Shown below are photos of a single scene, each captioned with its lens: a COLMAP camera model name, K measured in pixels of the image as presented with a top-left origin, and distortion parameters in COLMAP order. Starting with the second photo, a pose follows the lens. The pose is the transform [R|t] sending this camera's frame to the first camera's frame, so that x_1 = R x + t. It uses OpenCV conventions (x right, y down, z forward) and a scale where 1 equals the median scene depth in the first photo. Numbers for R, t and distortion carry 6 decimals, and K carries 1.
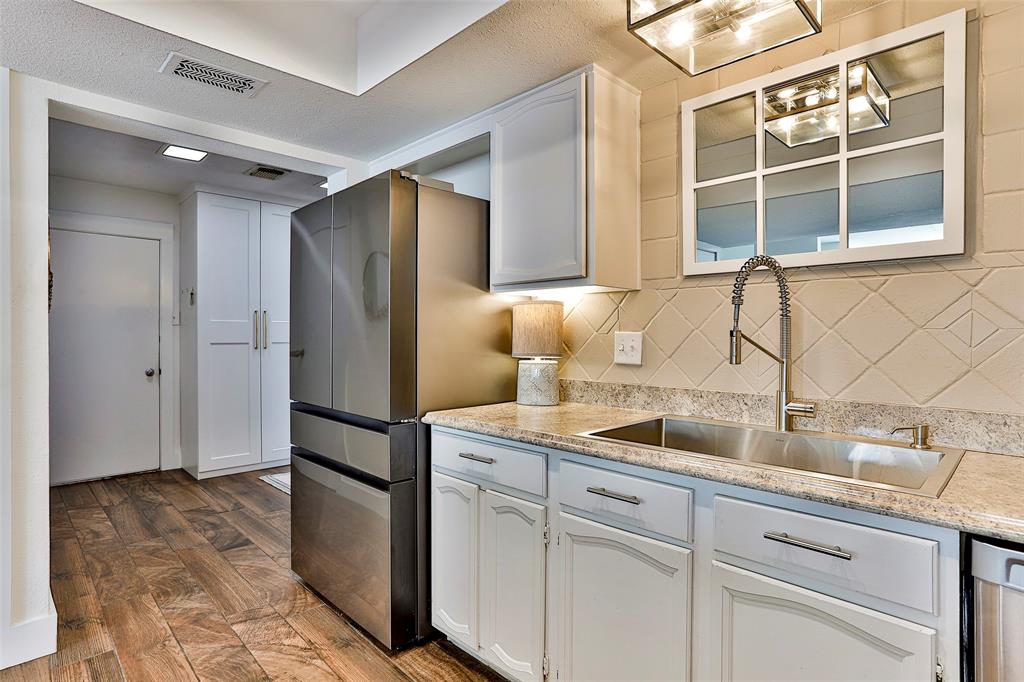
lens RADIAL K [[525.1, 0, 511.5], [0, 525.1, 339.4], [0, 0, 1]] dist [-0.046772, 0.019053]
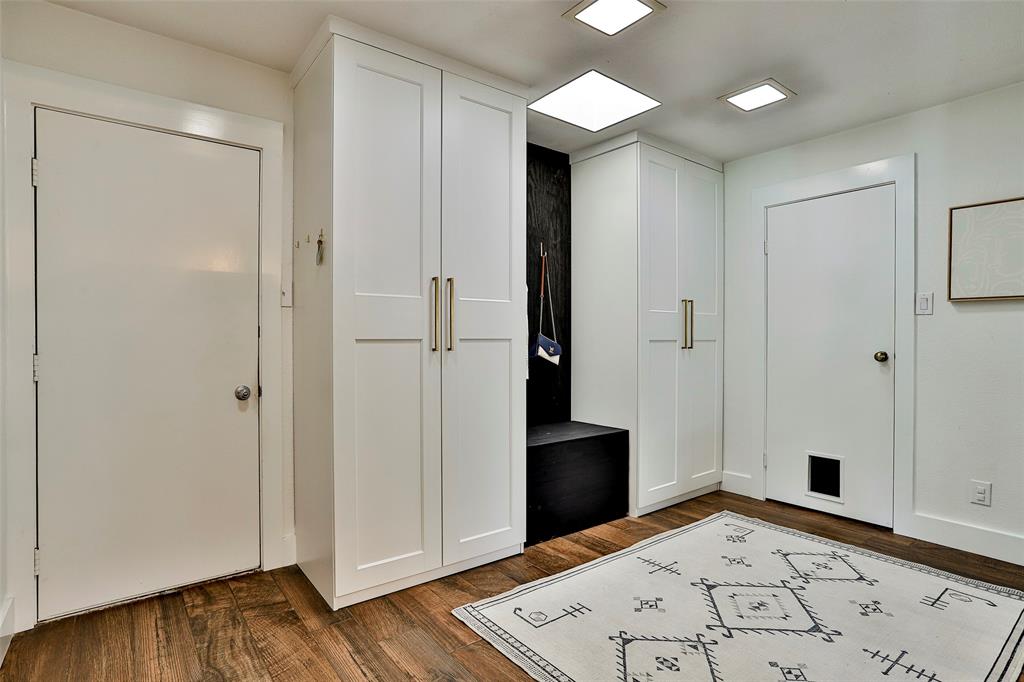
lens RADIAL K [[525.1, 0, 513.7], [0, 525.1, 343.6], [0, 0, 1]] dist [-0.046772, 0.019053]
pose [[0.991875, 0.004239, -0.127145, -0.347757], [-0.003631, 0.999981, 0.005011, 0.008055], [0.127164, -0.004508, 0.991871, 0.492667]]
